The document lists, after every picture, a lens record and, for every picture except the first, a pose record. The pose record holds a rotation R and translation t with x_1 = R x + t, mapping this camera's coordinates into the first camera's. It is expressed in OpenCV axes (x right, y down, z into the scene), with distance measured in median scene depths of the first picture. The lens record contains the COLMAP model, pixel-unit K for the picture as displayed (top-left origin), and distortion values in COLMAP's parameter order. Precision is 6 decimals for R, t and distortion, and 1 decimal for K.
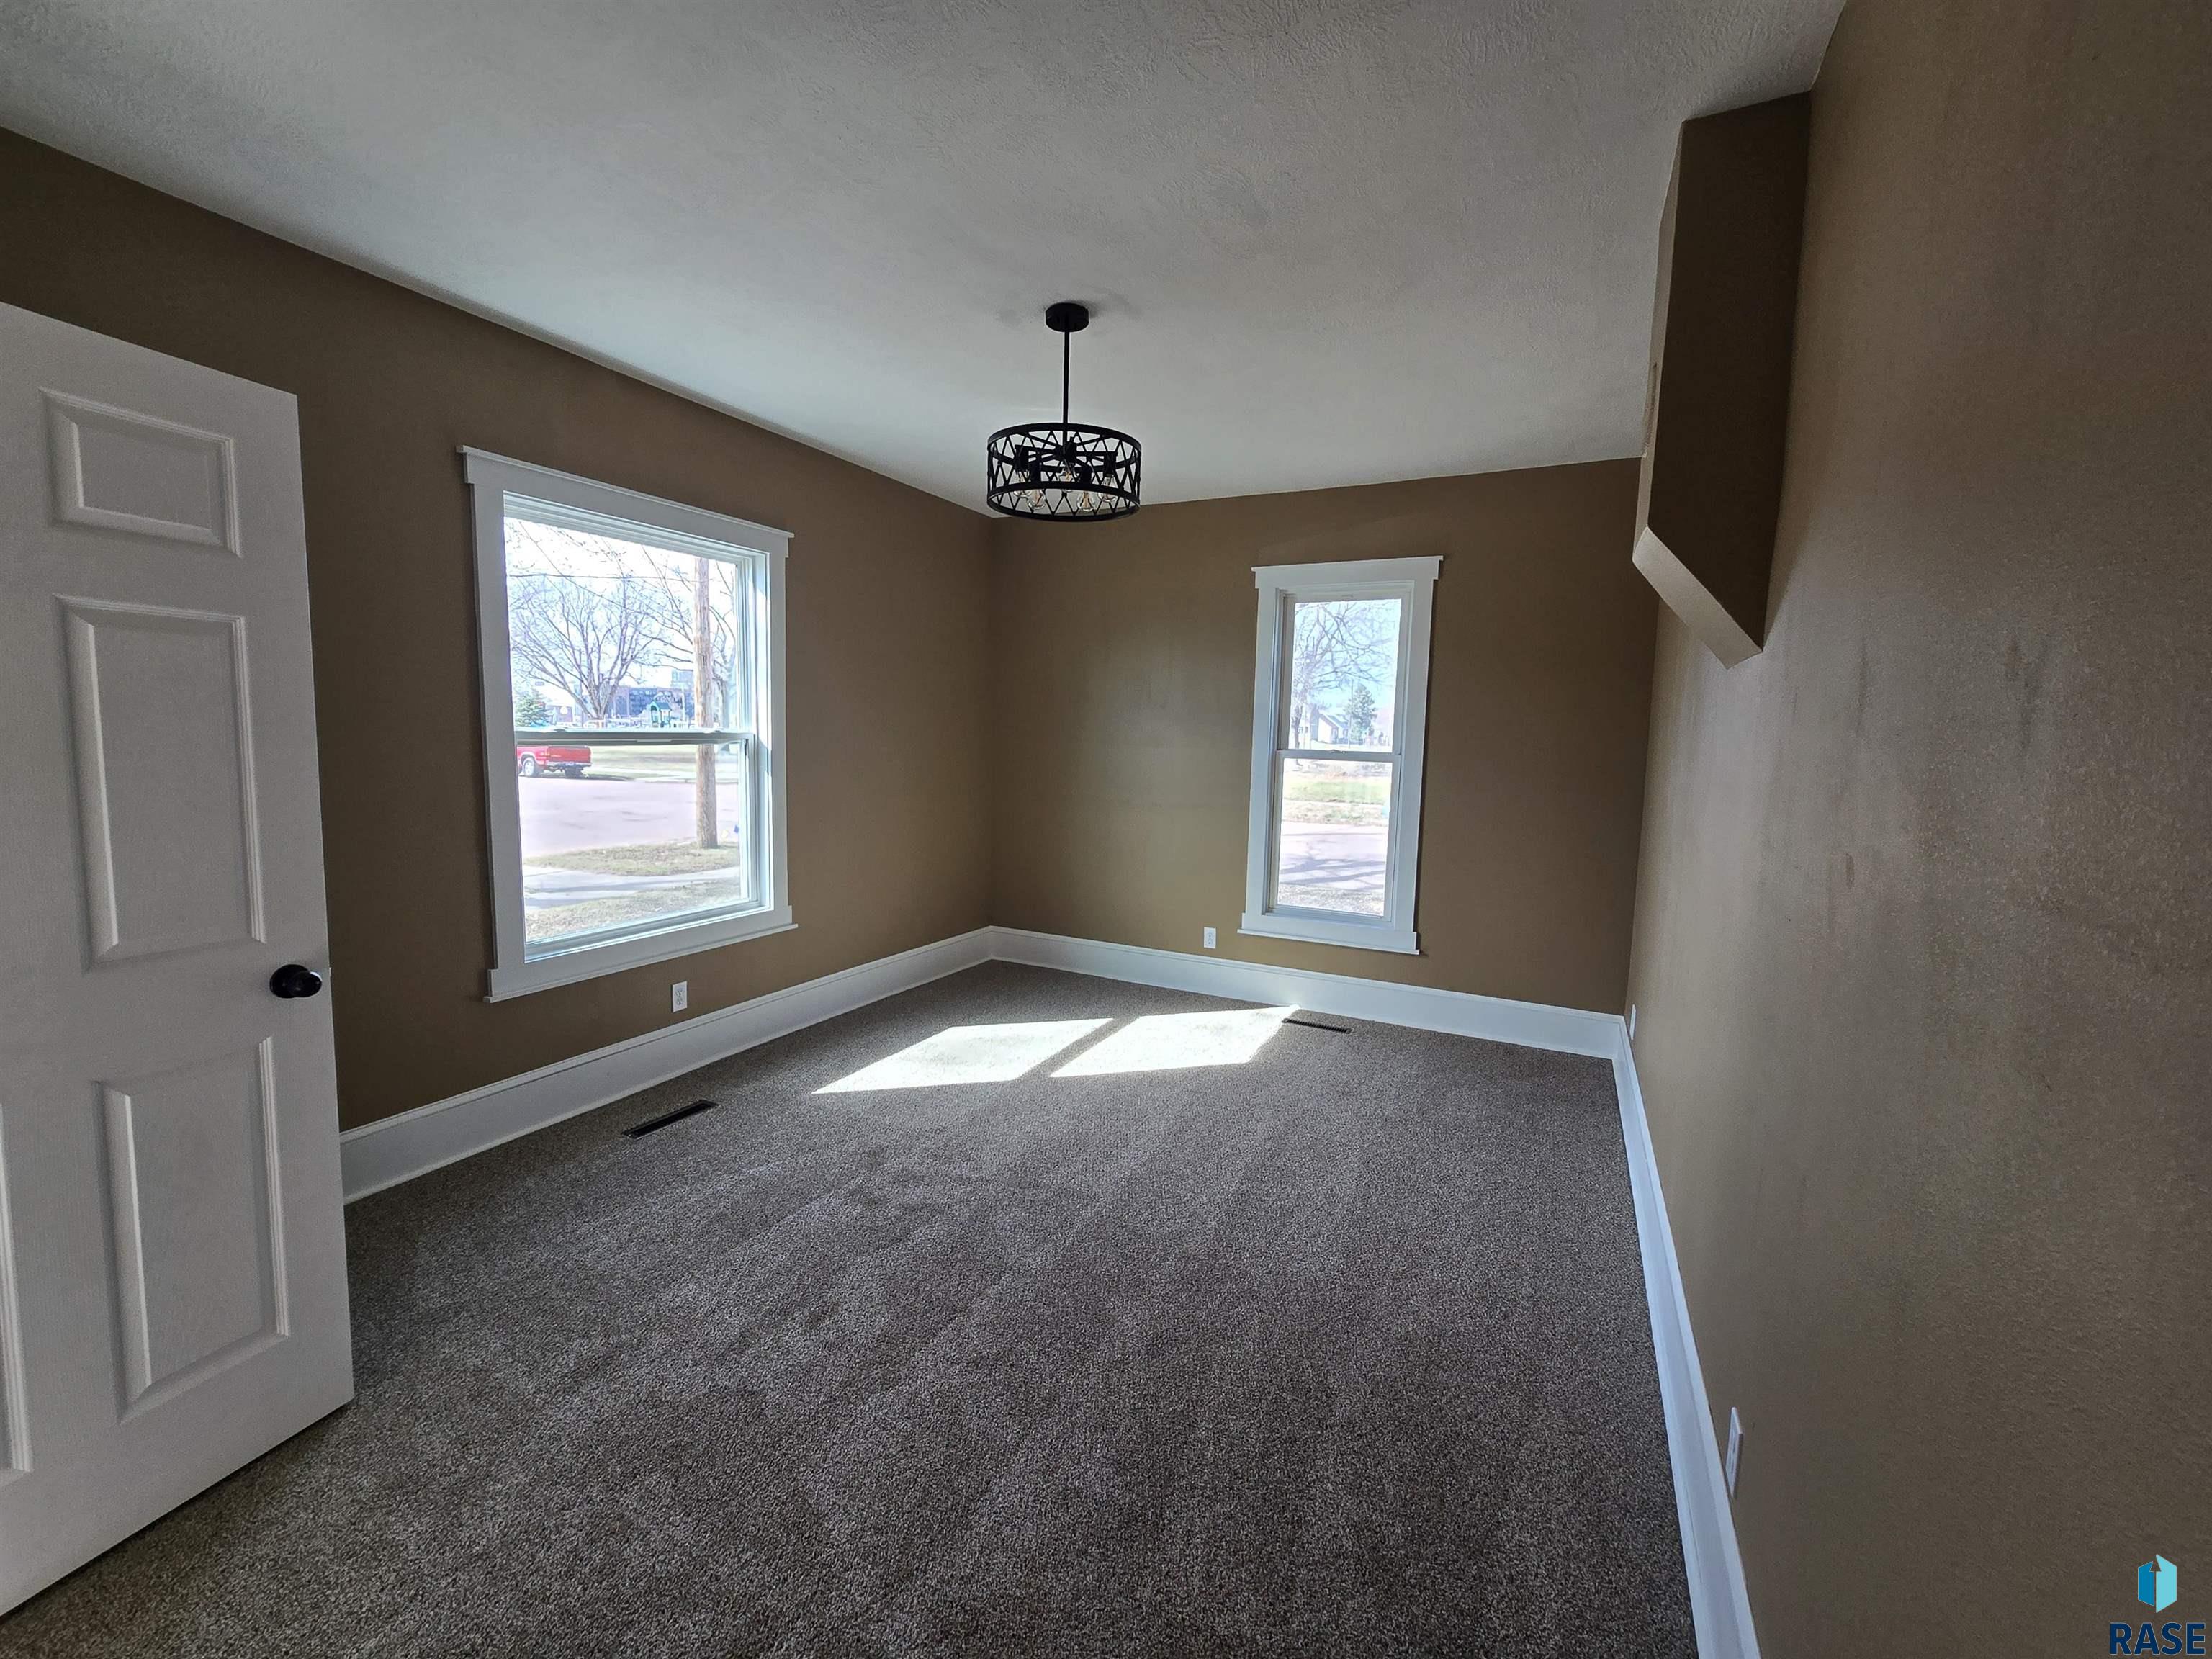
lens RADIAL K [[897.8, 0, 1106.0], [0, 897.8, 829.5], [0, 0, 1]] dist [-0.001417, 0.000025]
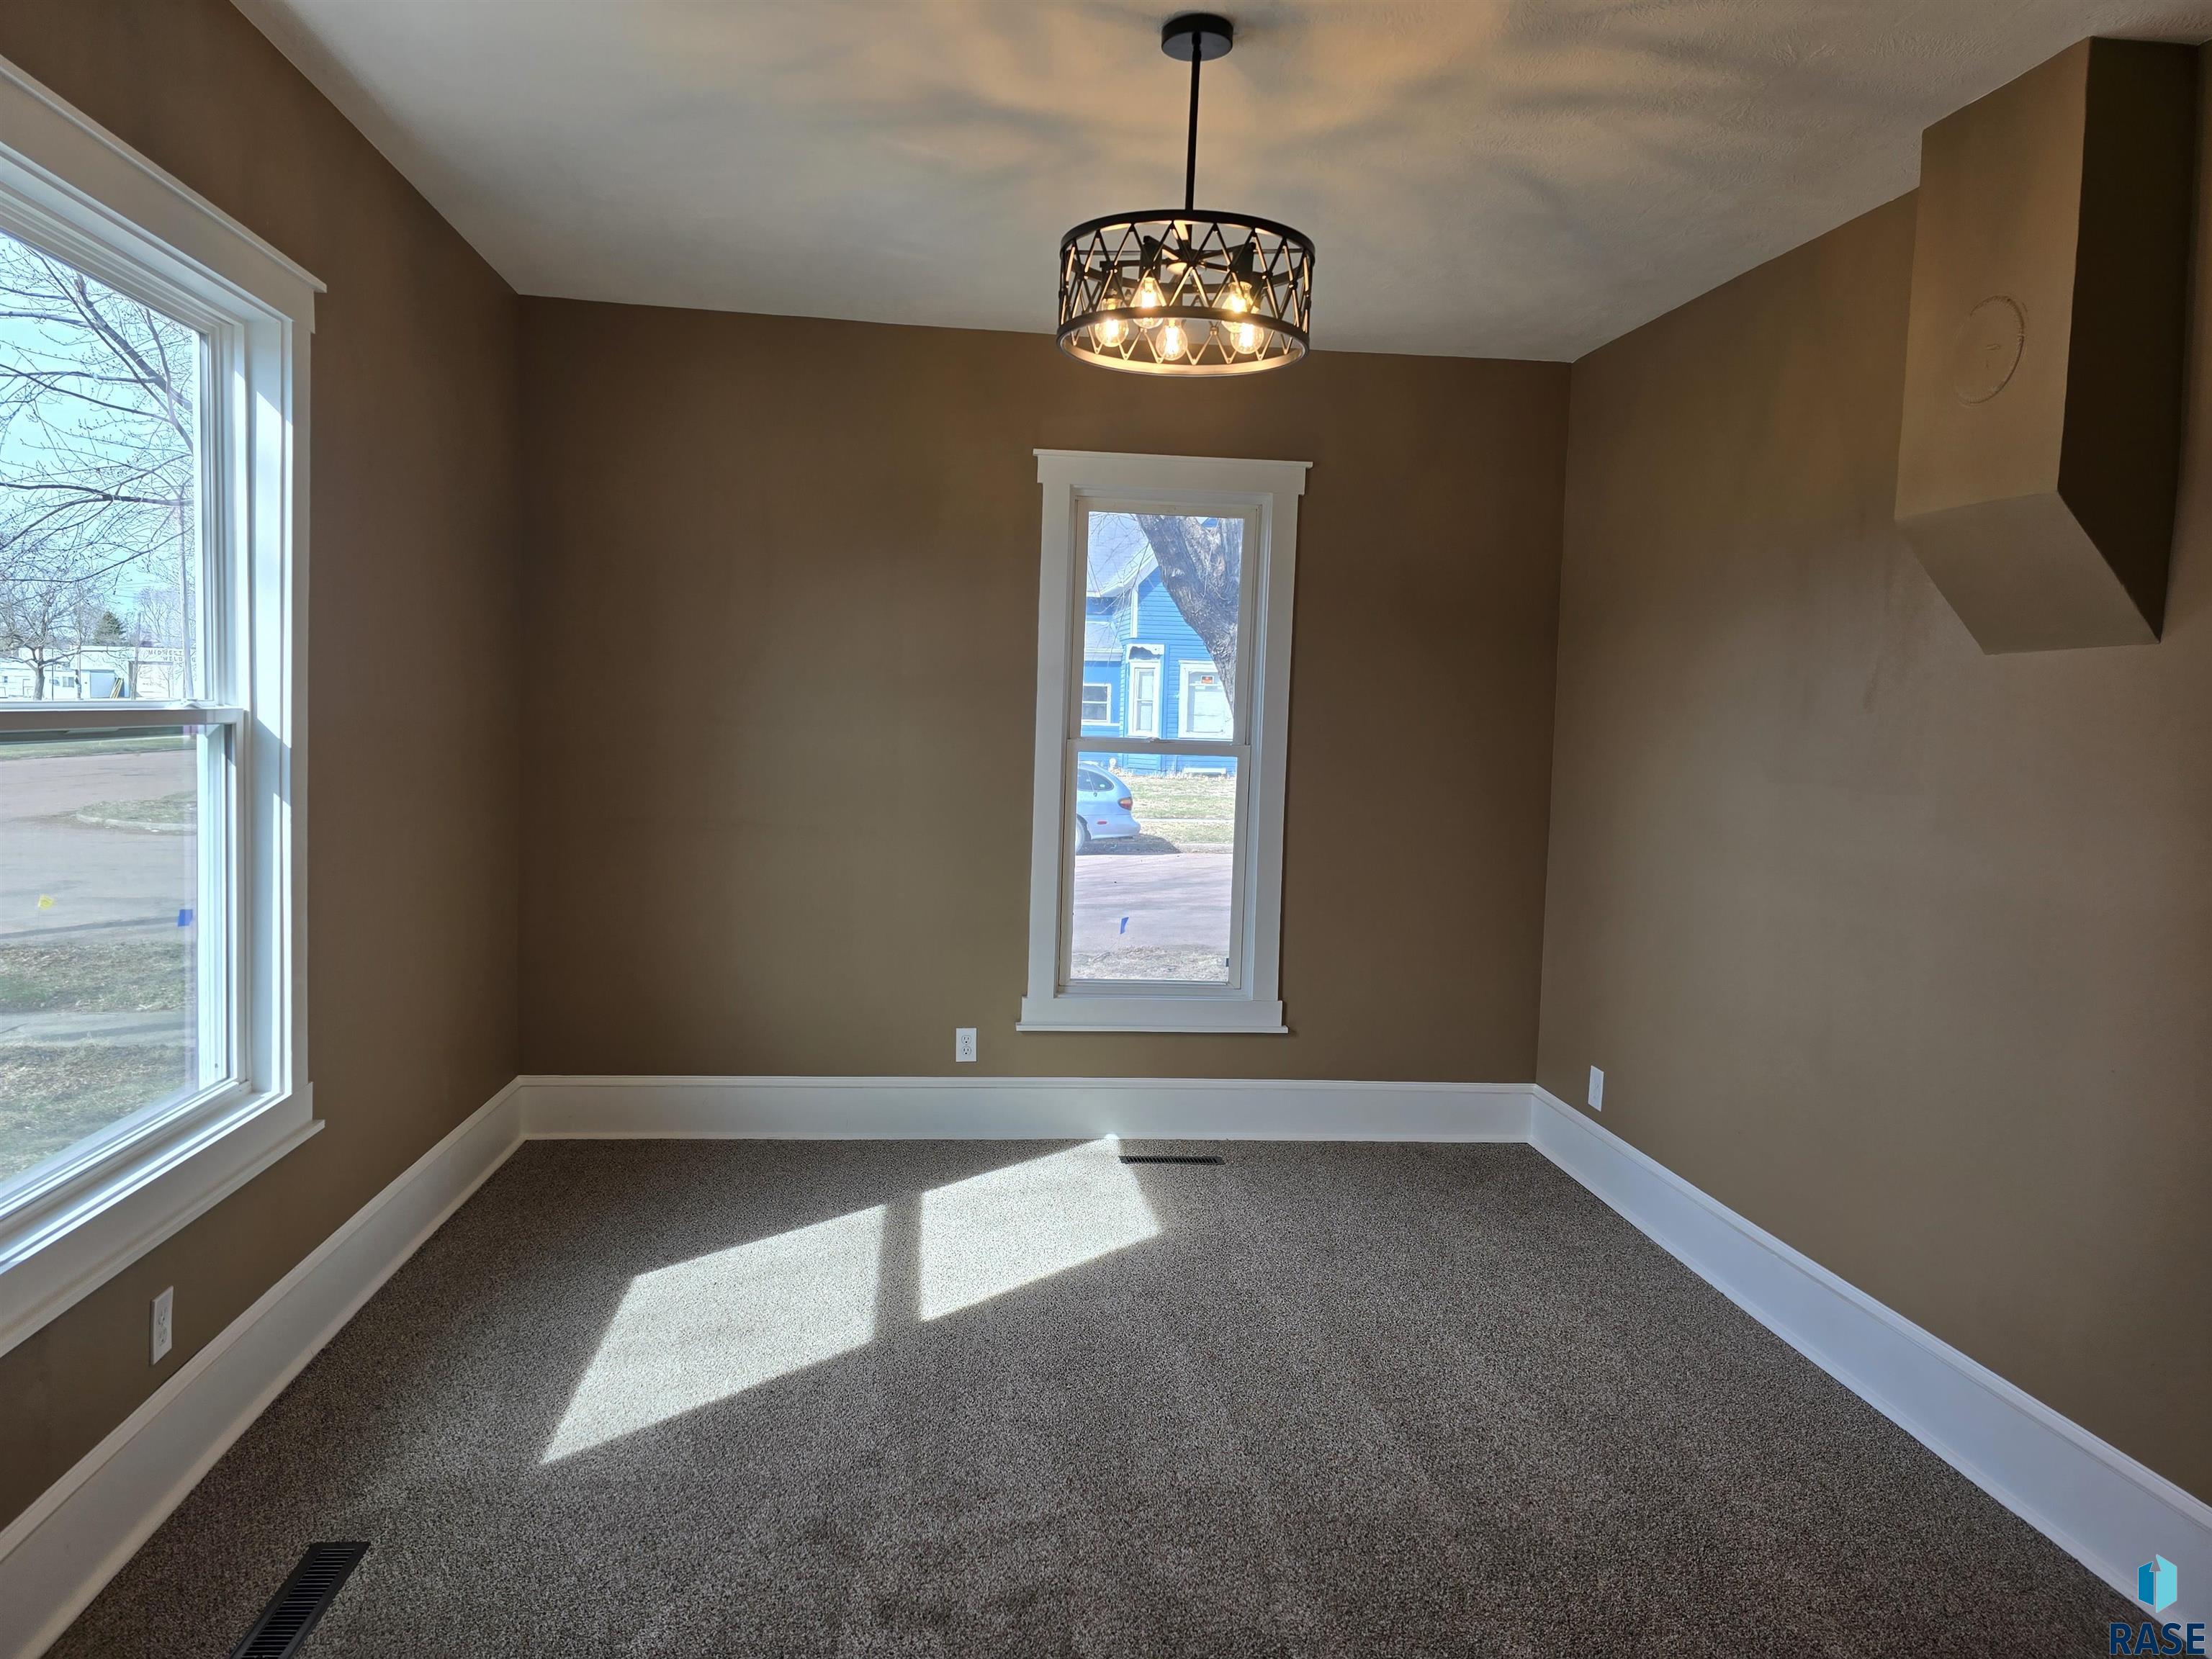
lens RADIAL K [[1485.5, 0, 1062.9], [0, 1485.5, 872.4], [0, 0, 1]] dist [0.081794, -0.099777]
pose [[0.843557, -0.056539, 0.534055, -0.438661], [0.046350, 0.998397, 0.032486, -0.030097], [-0.535036, -0.002650, 0.844825, 0.148793]]
